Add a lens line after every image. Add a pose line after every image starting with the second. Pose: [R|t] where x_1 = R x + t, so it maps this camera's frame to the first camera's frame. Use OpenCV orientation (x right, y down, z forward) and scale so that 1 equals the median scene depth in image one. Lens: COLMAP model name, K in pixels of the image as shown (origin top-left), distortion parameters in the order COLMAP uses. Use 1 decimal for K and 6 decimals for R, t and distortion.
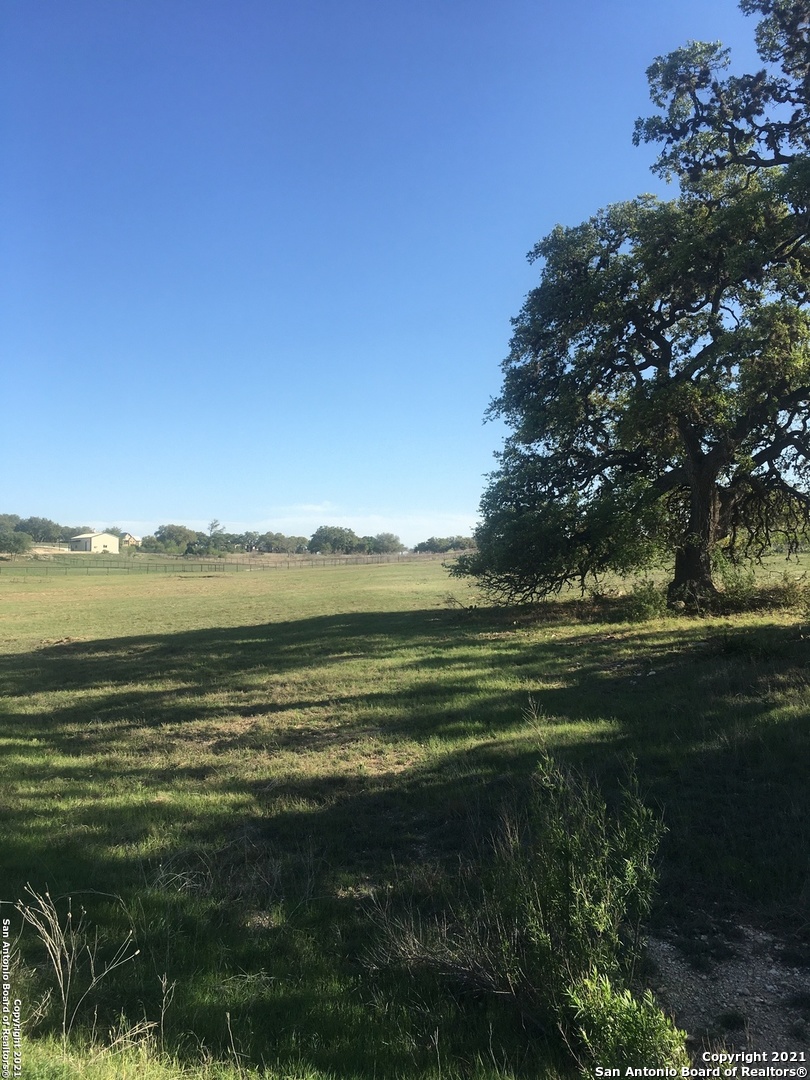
lens RADIAL K [[912.8, 0, 403.5], [0, 912.8, 535.9], [0, 0, 1]] dist [0.064406, -0.110178]
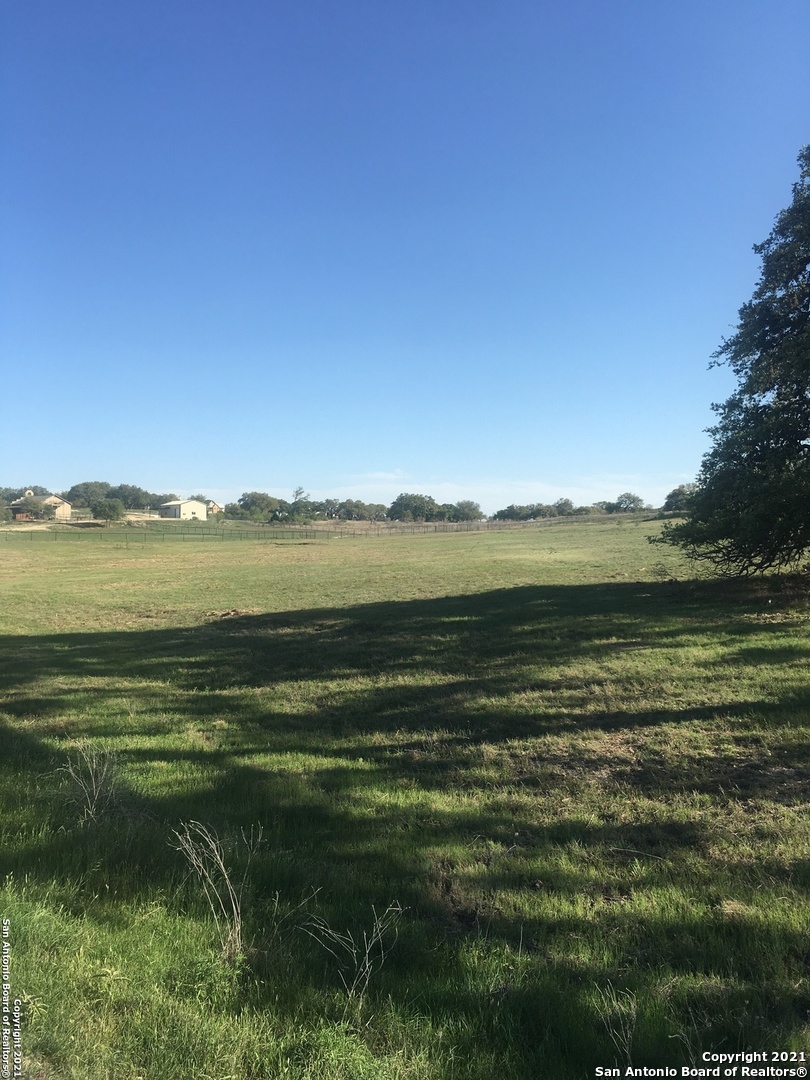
lens RADIAL K [[912.8, 0, 403.5], [0, 912.8, 535.9], [0, 0, 1]] dist [0.064406, -0.110178]
pose [[0.996717, 0.003877, -0.080873, -0.127897], [-0.001008, 0.999369, 0.035491, 0.002740], [0.080959, -0.035293, 0.996092, 0.101515]]
